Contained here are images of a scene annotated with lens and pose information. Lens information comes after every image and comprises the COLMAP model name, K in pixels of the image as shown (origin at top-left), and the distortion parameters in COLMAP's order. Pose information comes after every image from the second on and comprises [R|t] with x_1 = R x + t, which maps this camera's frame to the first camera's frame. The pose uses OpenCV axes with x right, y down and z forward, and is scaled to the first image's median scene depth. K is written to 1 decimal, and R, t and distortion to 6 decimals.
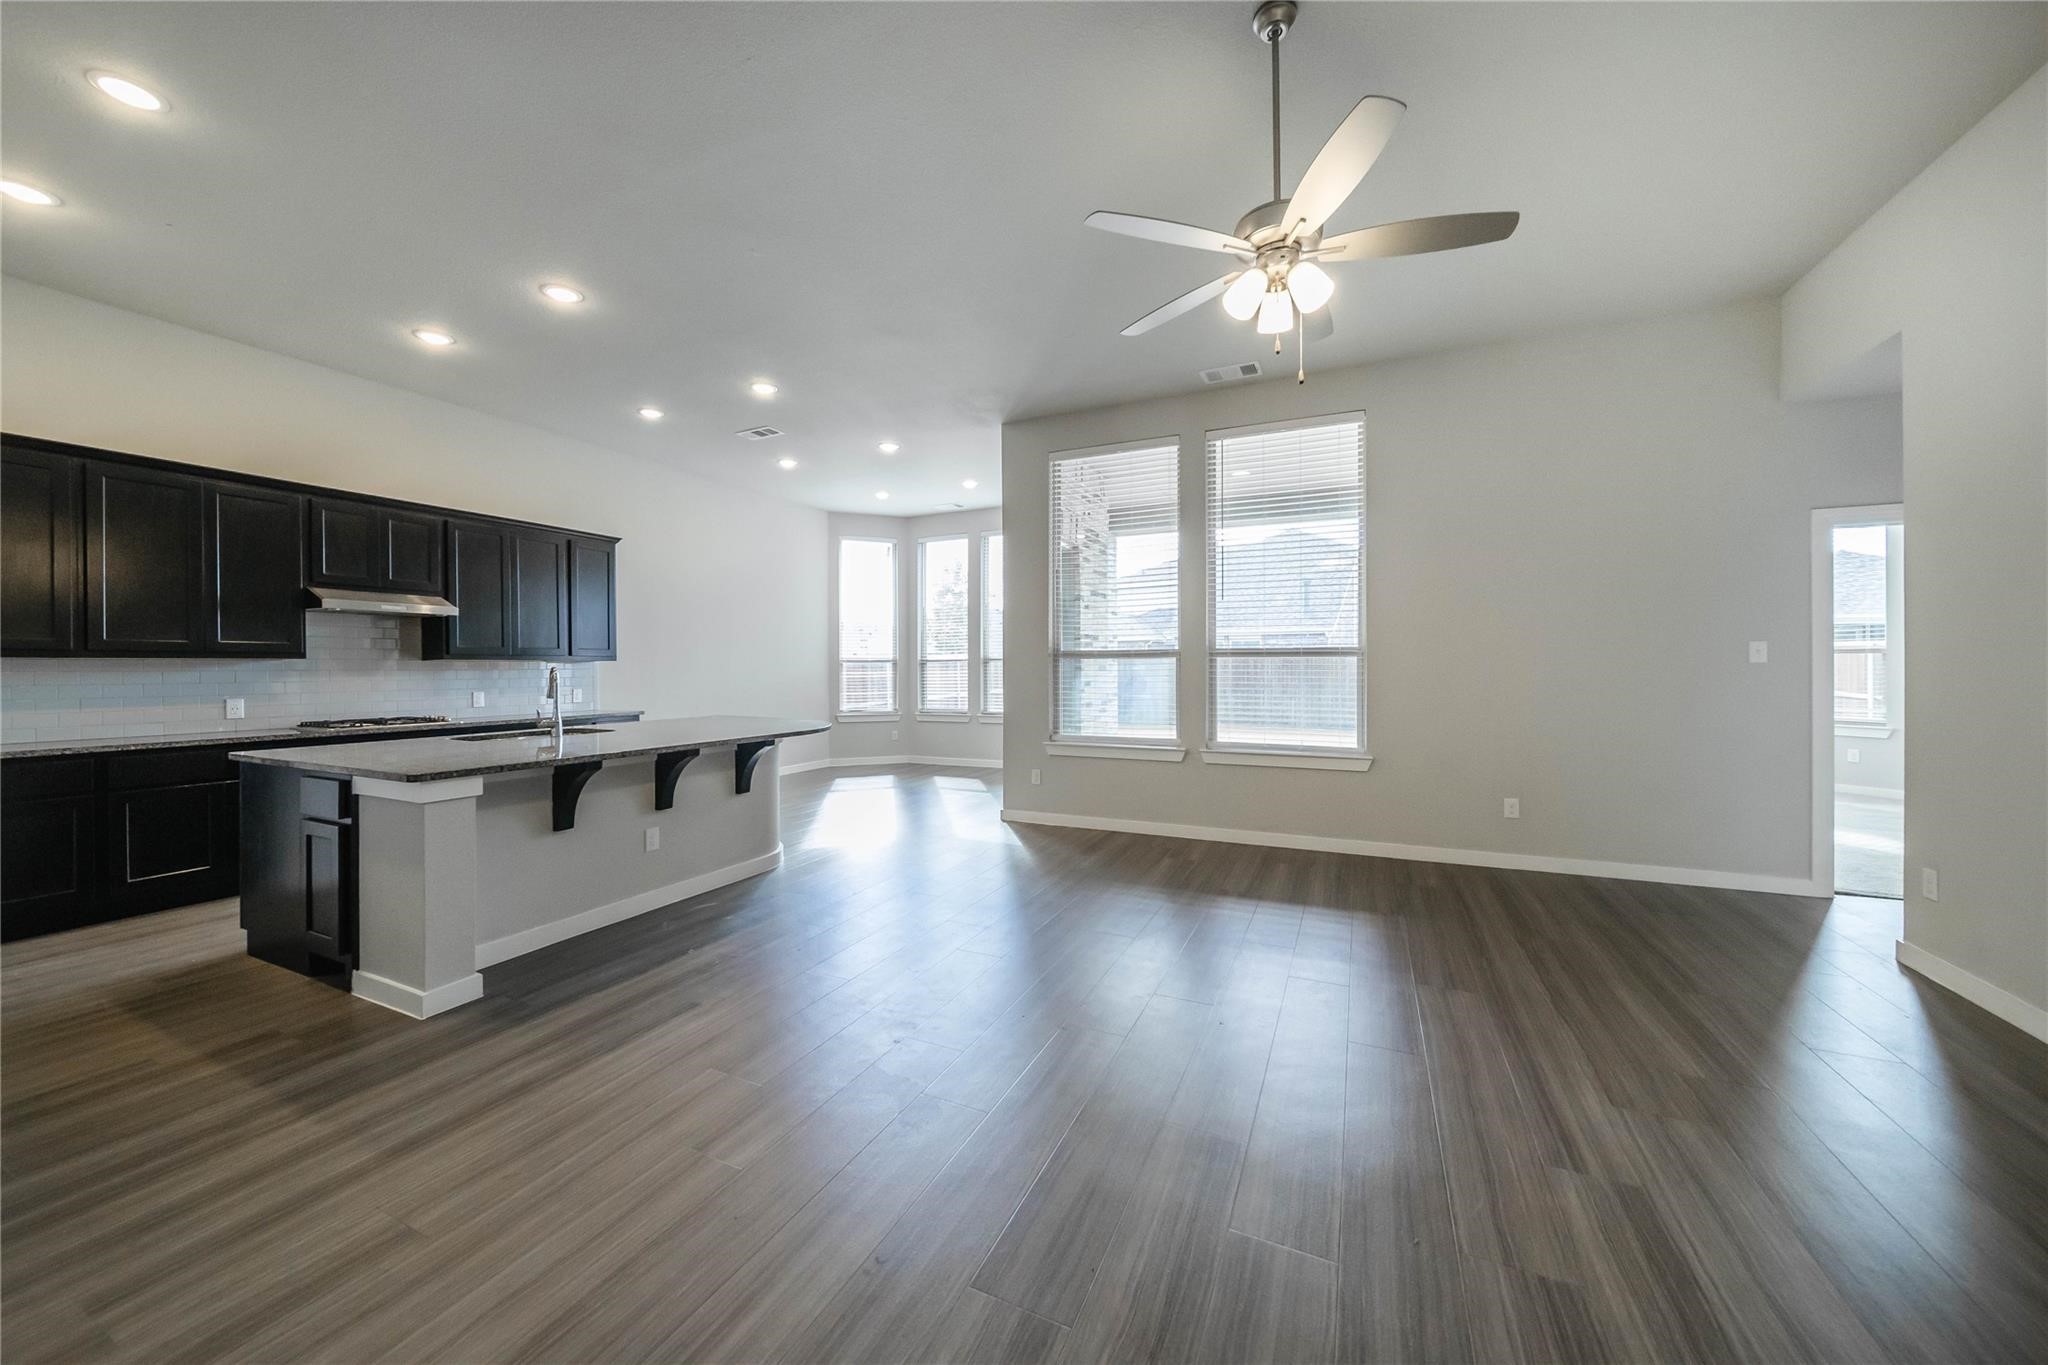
lens RADIAL K [[724.0, 0, 1018.6], [0, 724.0, 667.7], [0, 0, 1]] dist [0.000751, -0.001476]
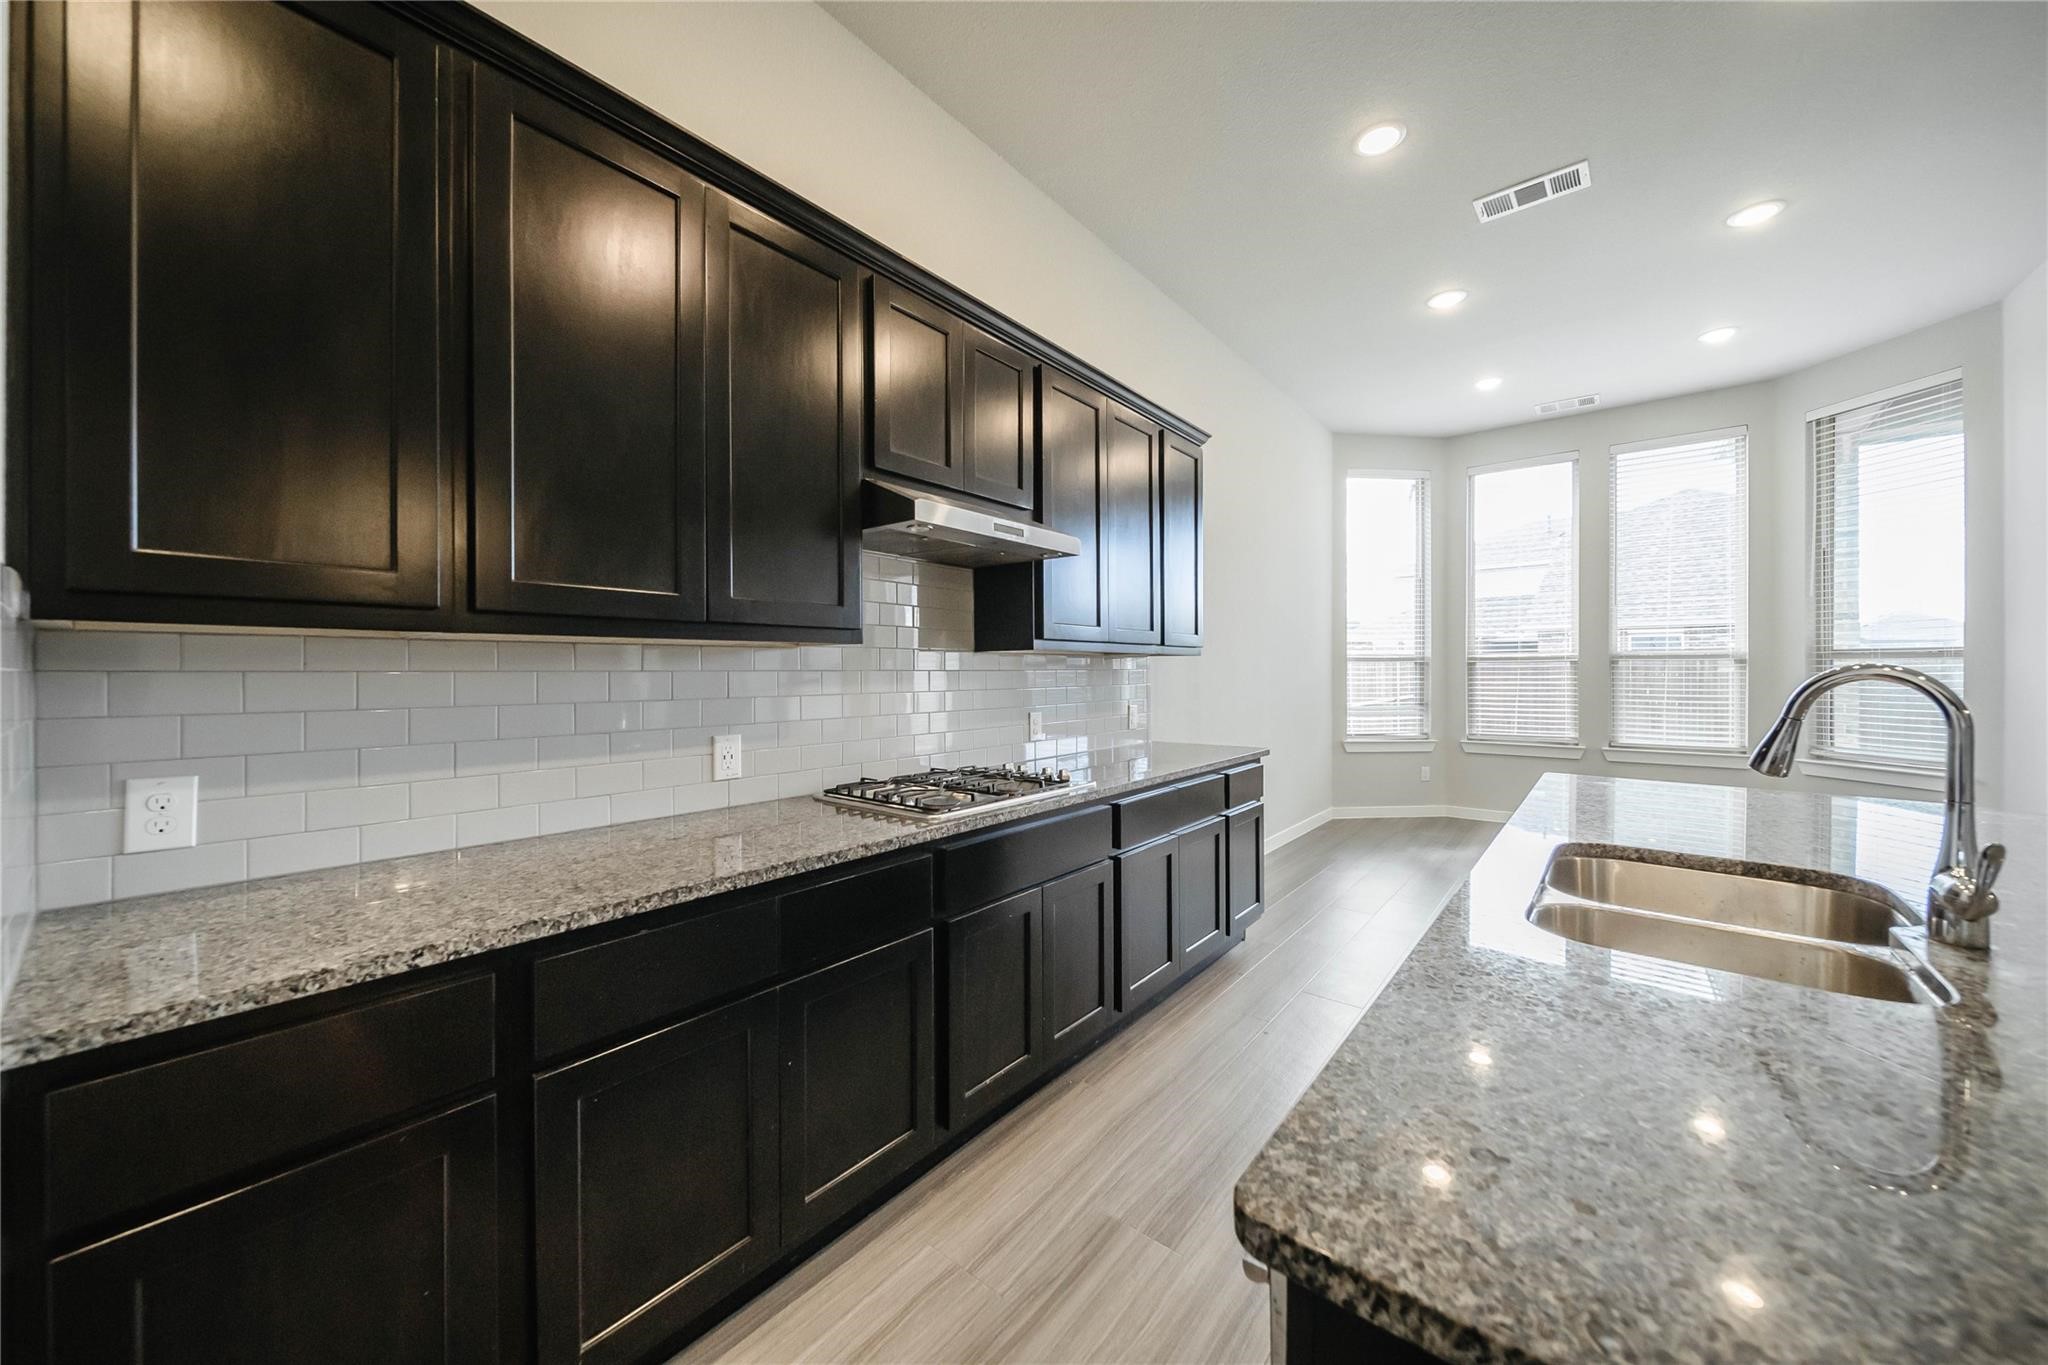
lens RADIAL K [[724.0, 0, 1018.6], [0, 724.0, 668.0], [0, 0, 1]] dist [0.000751, -0.001476]
pose [[0.971072, 0.003043, -0.238768, -0.795677], [-0.003527, 0.999993, -0.001600, 0.002060], [0.238761, 0.002395, 0.971075, 0.605289]]
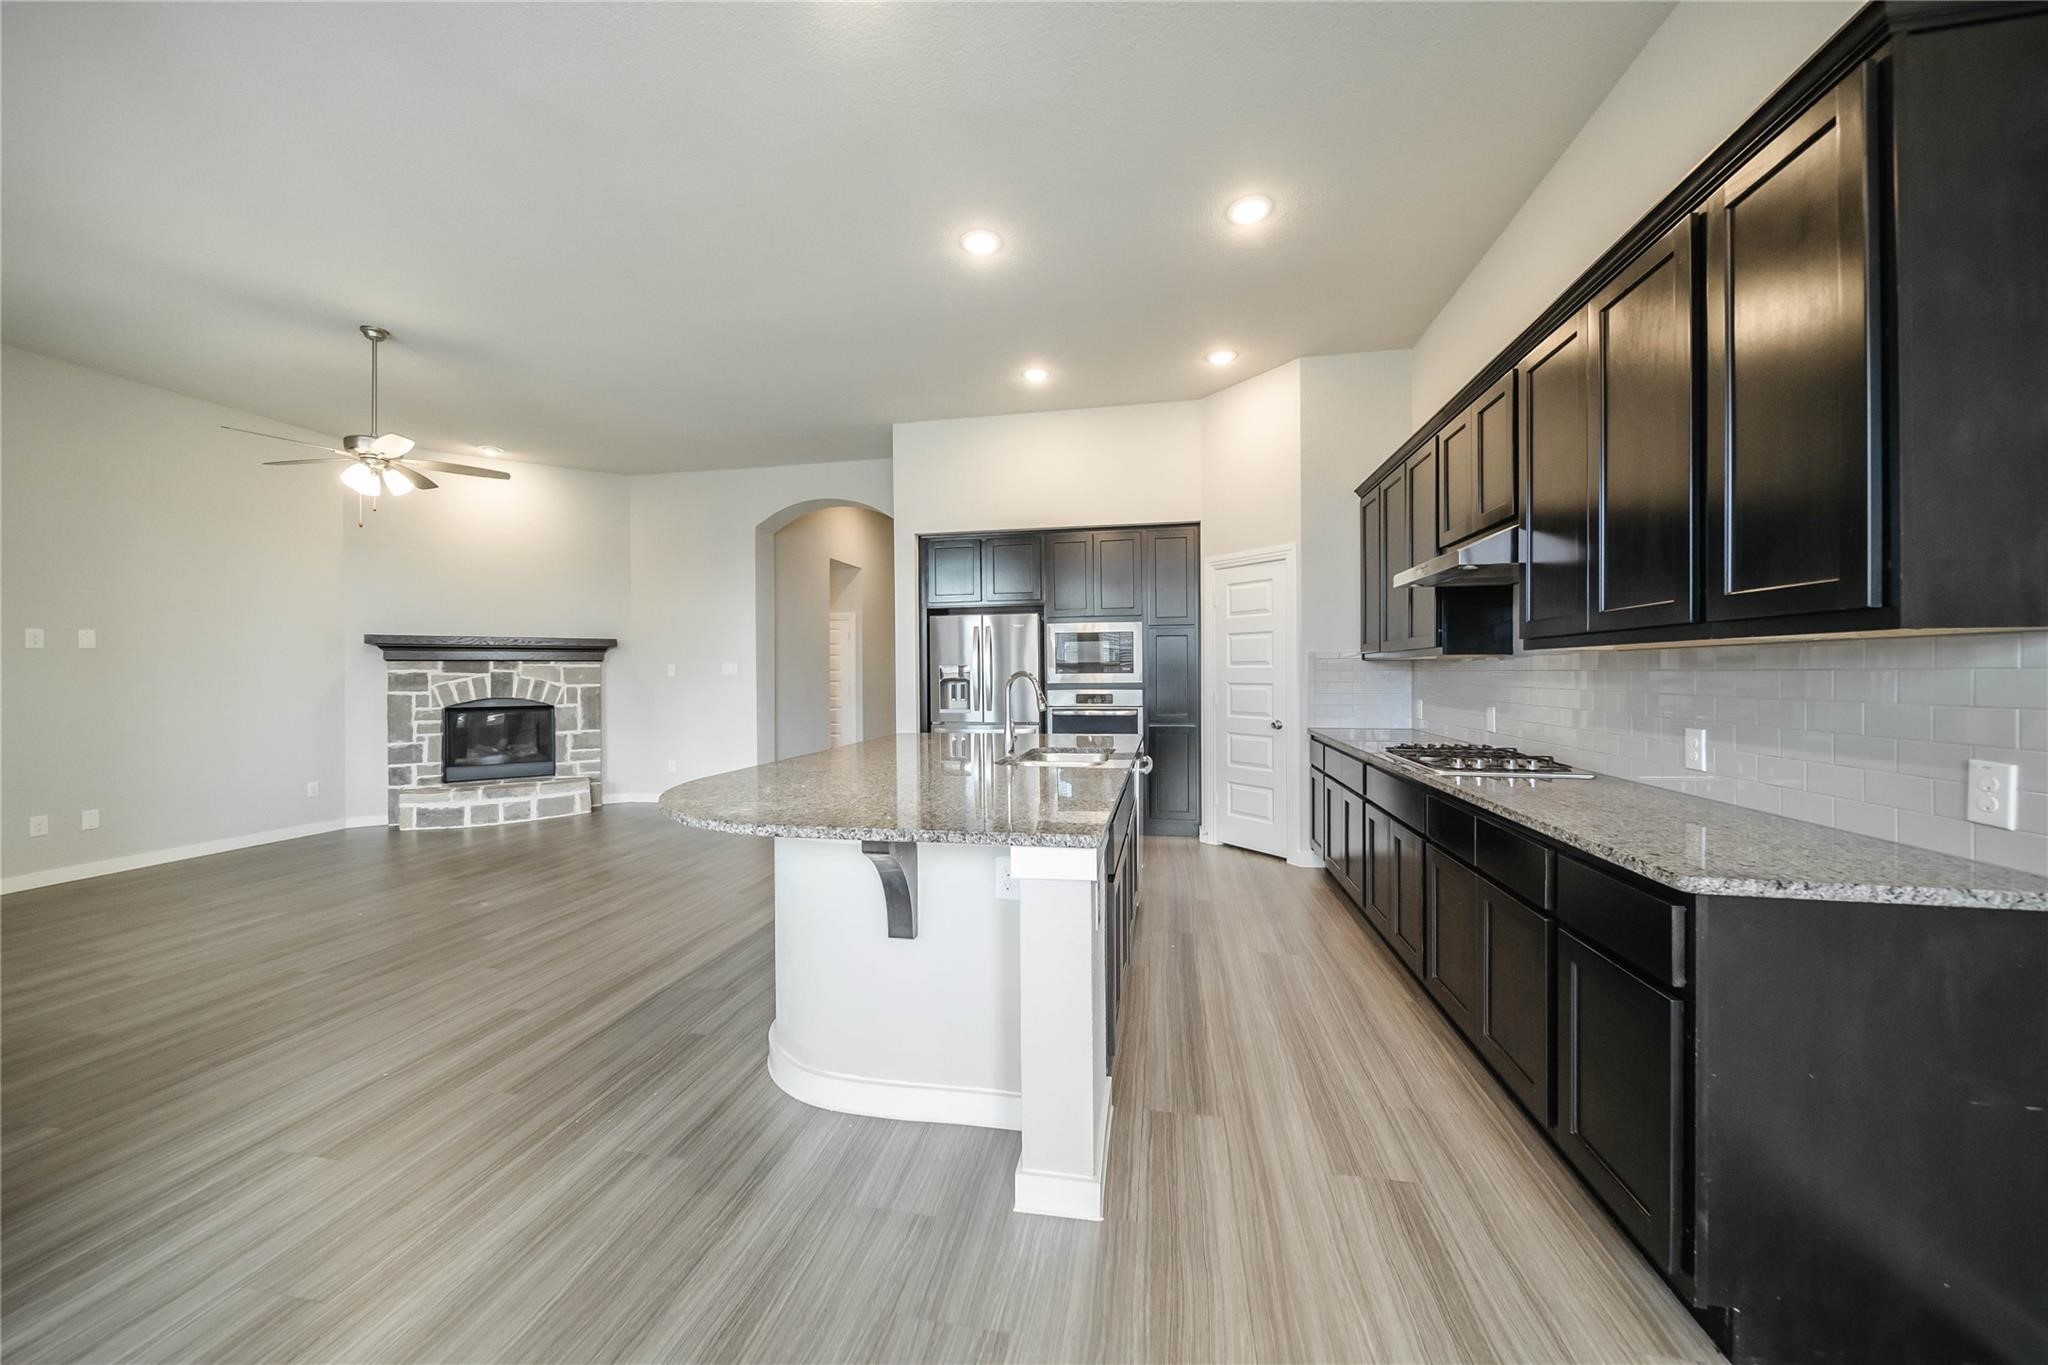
lens RADIAL K [[724.0, 0, 1024.8], [0, 724.0, 675.7], [0, 0, 1]] dist [0.000751, -0.001476]
pose [[-0.967686, 0.013711, -0.251785, -0.399794], [0.012629, 0.999903, 0.005911, -0.001531], [0.251842, 0.002540, -0.967765, 1.606080]]
